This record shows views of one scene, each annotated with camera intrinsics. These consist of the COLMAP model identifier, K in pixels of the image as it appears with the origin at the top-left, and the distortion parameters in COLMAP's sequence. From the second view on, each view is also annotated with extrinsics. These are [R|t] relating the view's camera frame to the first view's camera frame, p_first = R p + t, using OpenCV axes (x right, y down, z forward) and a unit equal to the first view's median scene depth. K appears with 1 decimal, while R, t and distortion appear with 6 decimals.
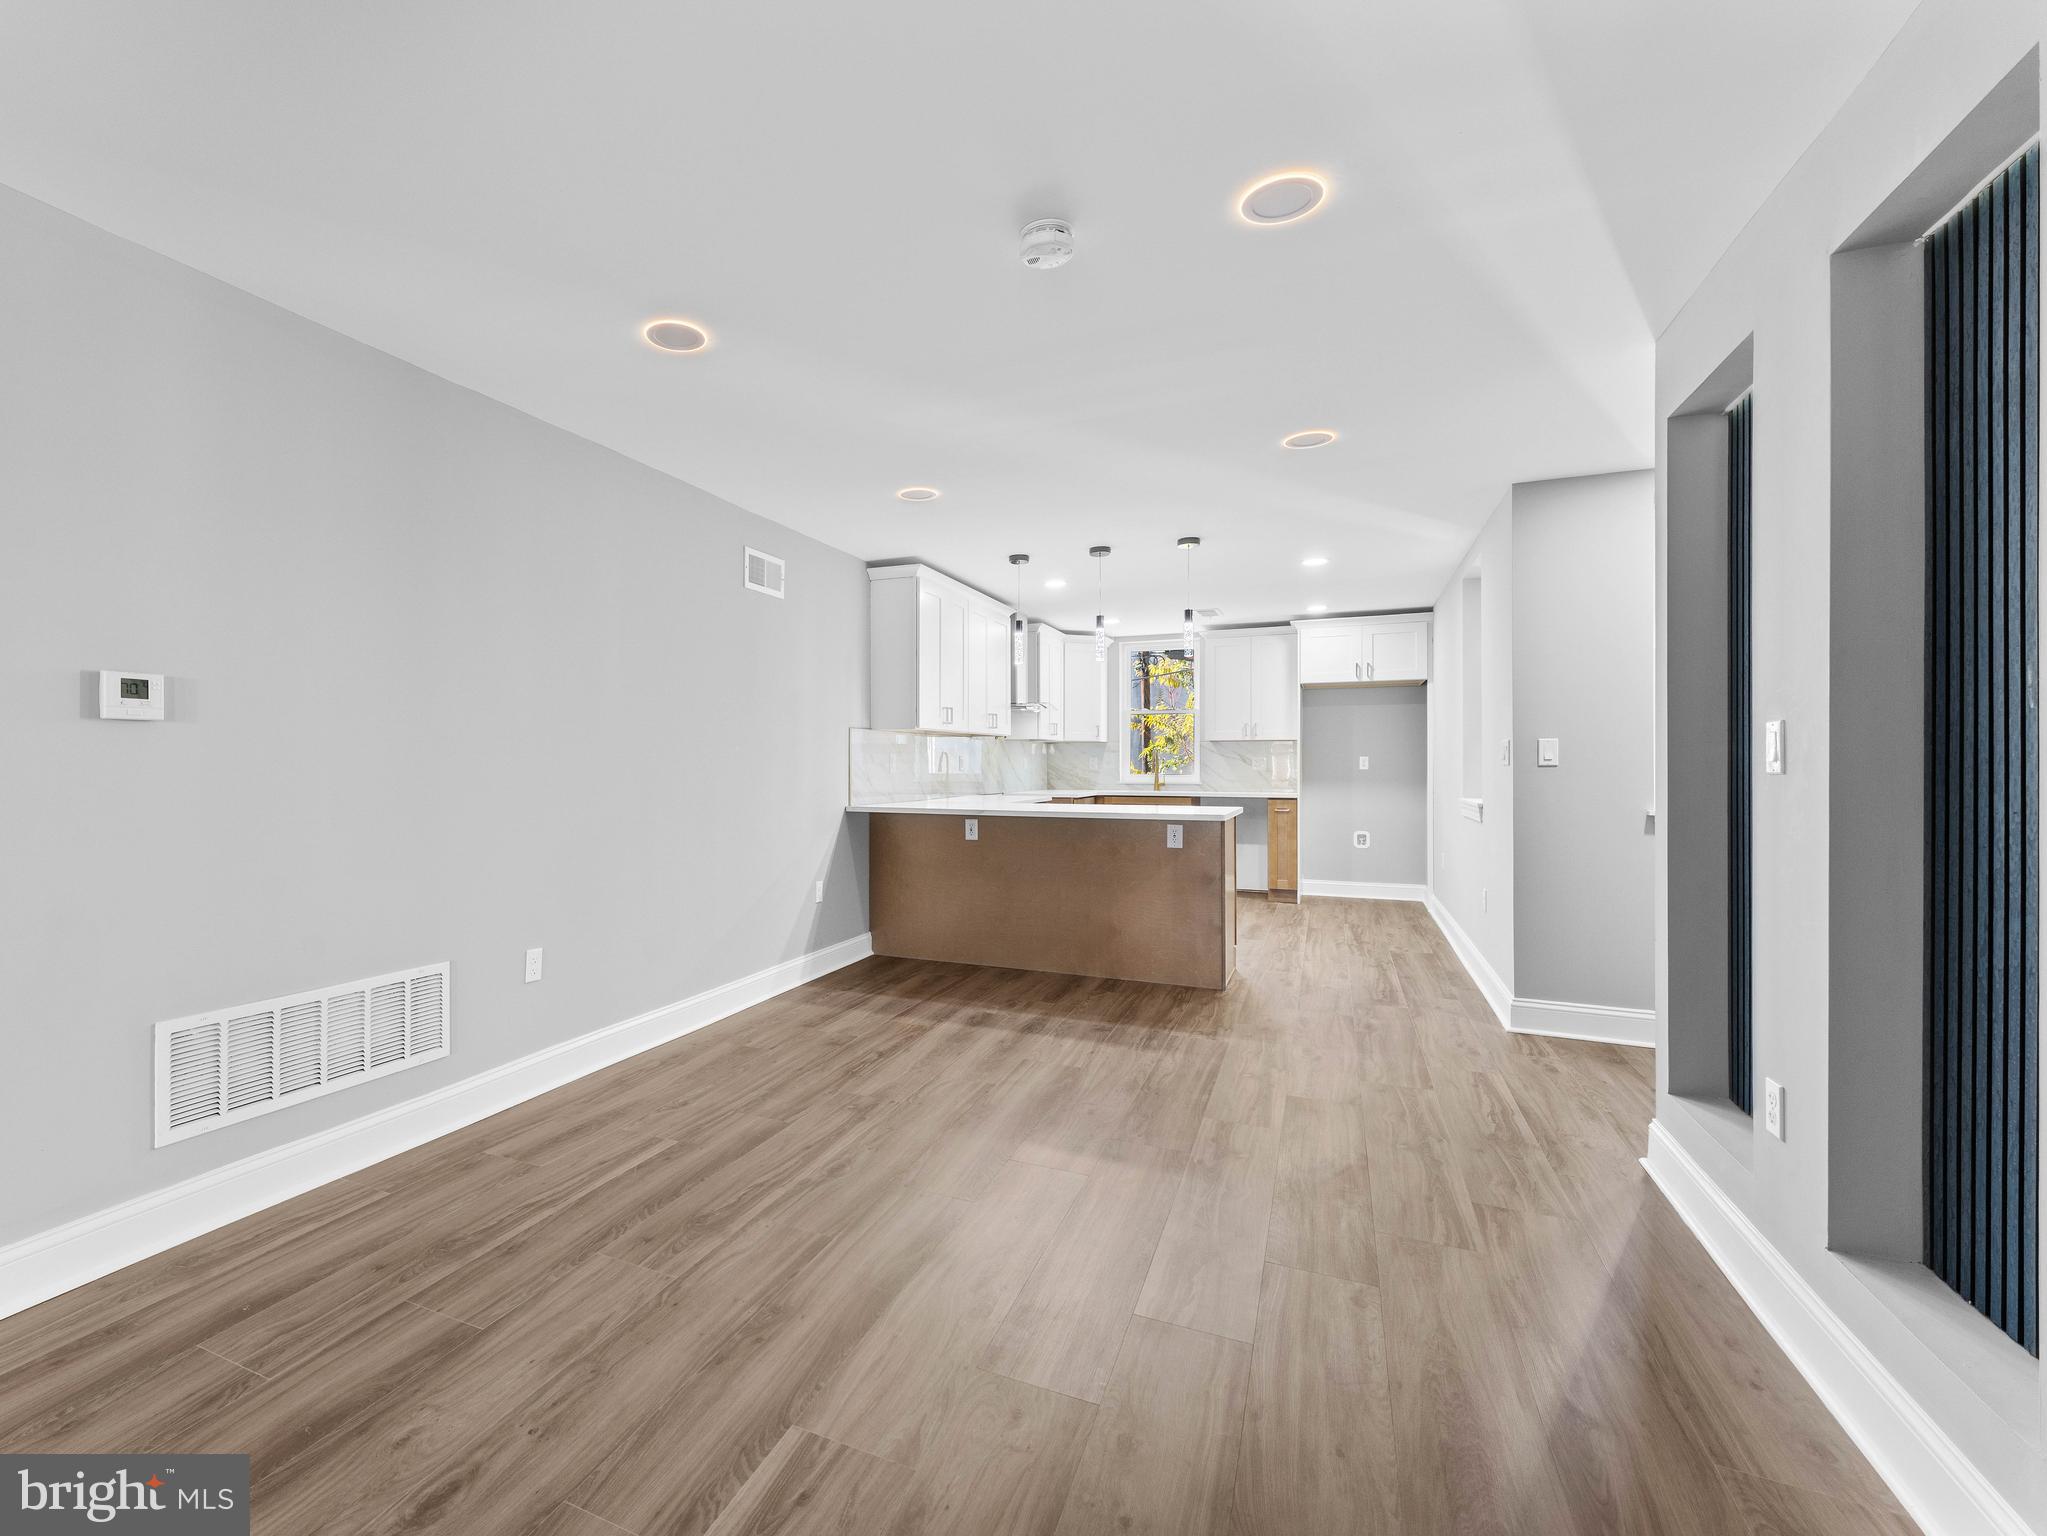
lens RADIAL K [[914.9, 0, 1024.9], [0, 914.9, 769.6], [0, 0, 1]] dist [0.027721, 0.000223]
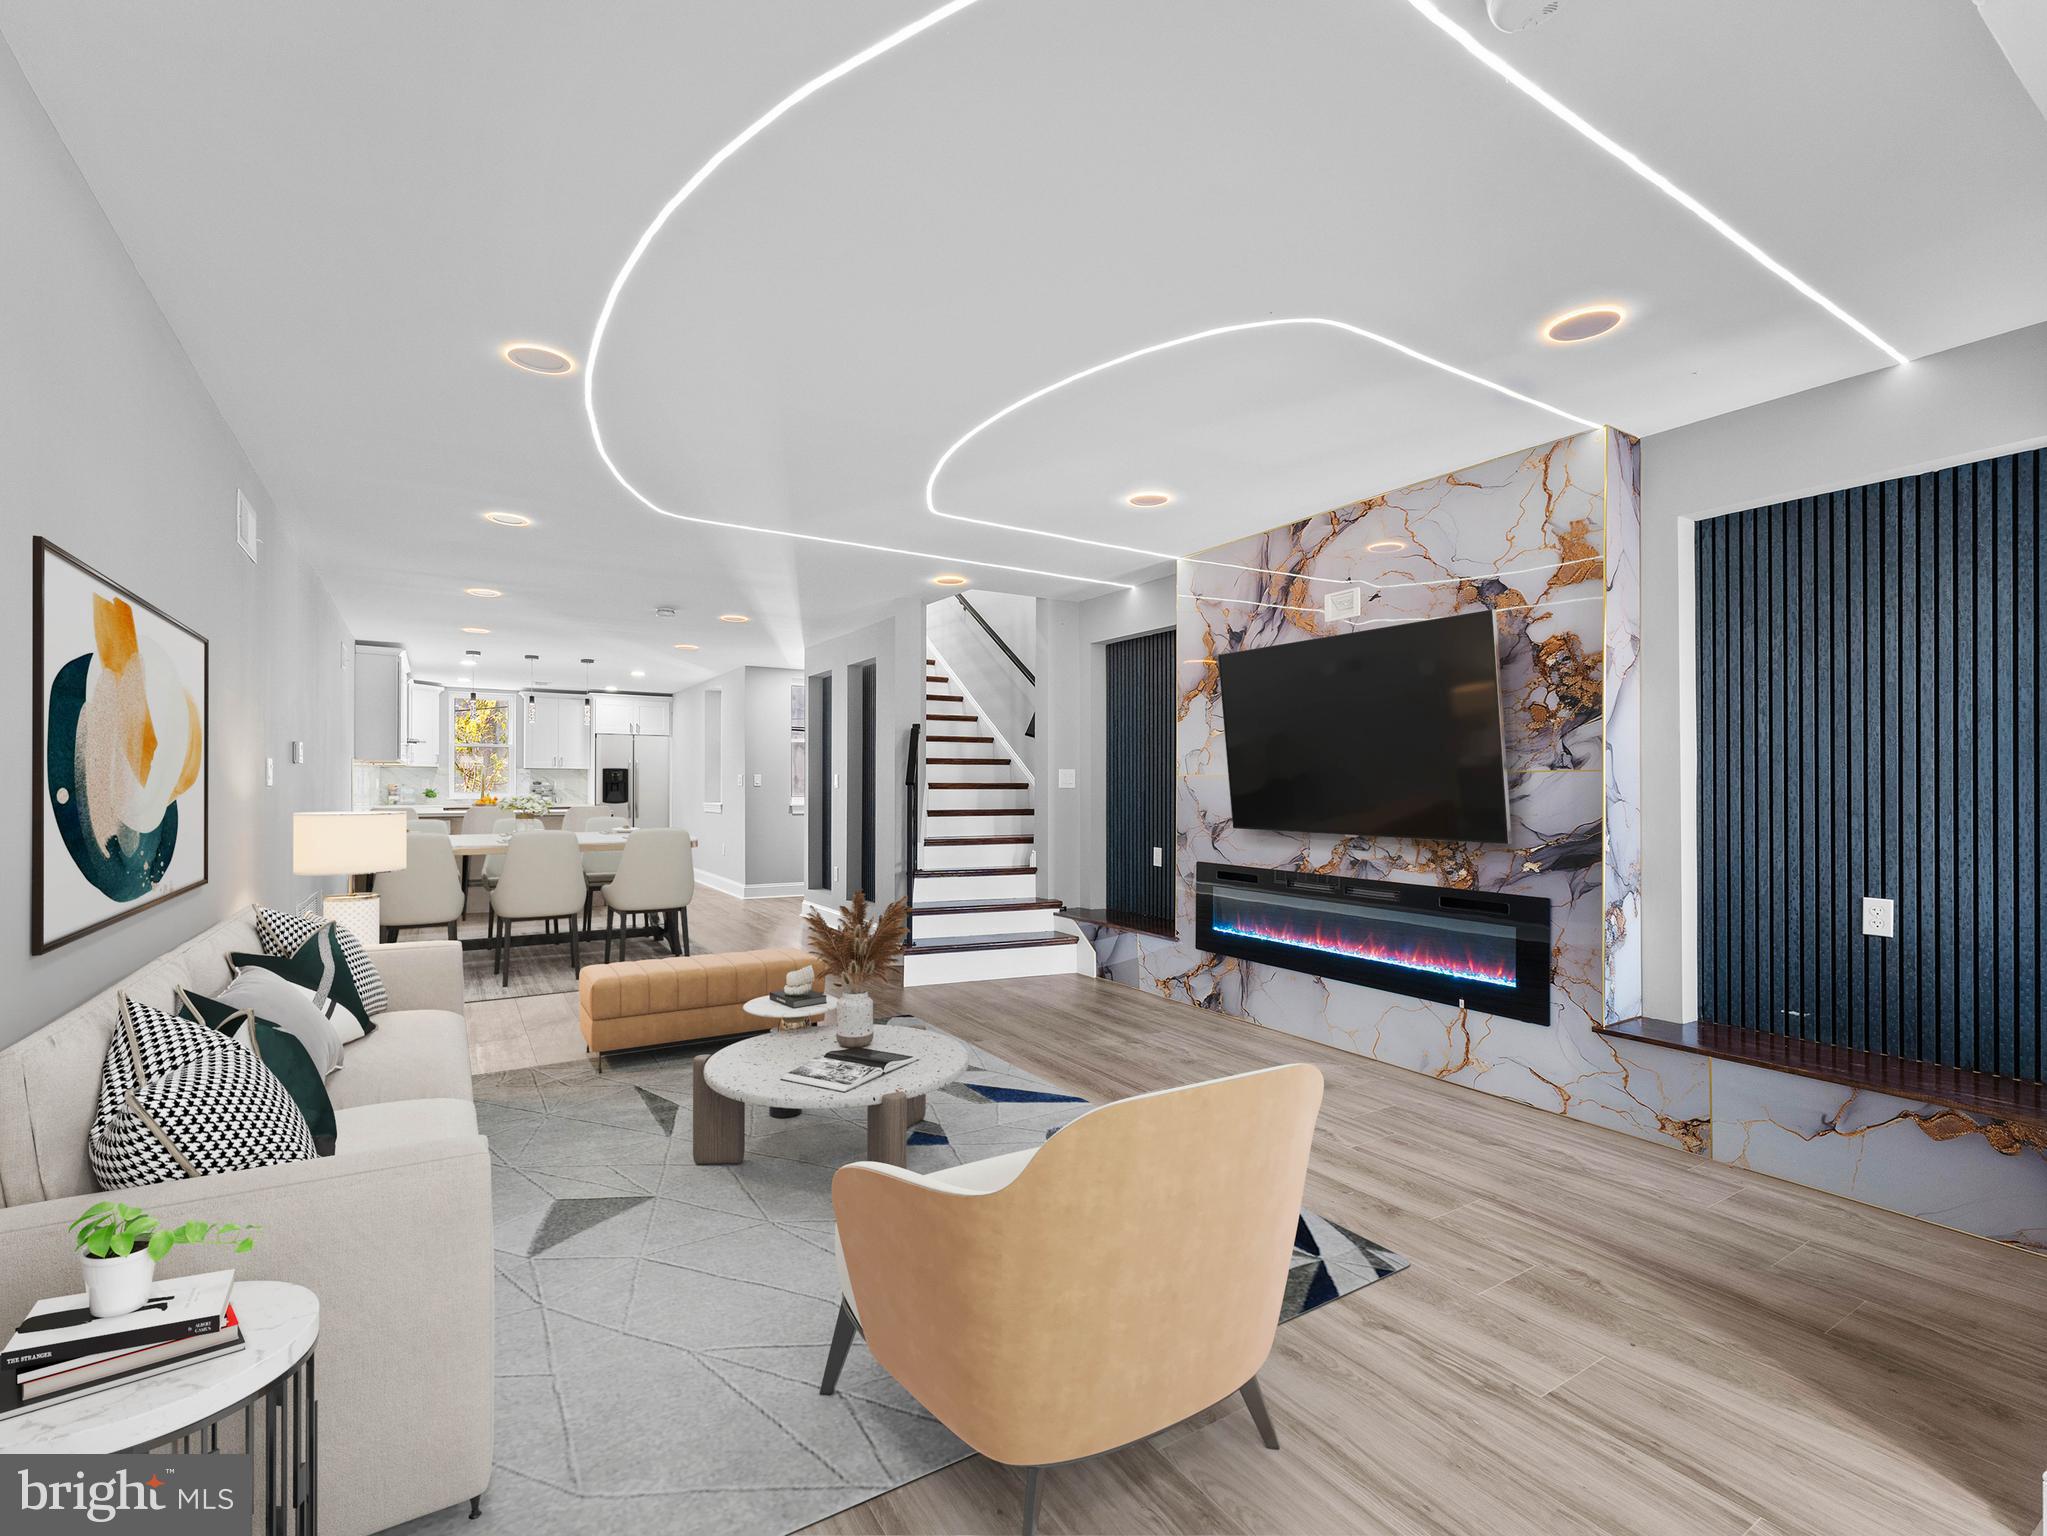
lens RADIAL K [[914.9, 0, 1026.0], [0, 914.9, 781.5], [0, 0, 1]] dist [0.027721, 0.000223]
pose [[0.631392, -0.002986, 0.775458, -1.769362], [0.014776, 0.999857, -0.008180, 0.039961], [-0.775323, 0.016623, 0.631346, -2.173219]]
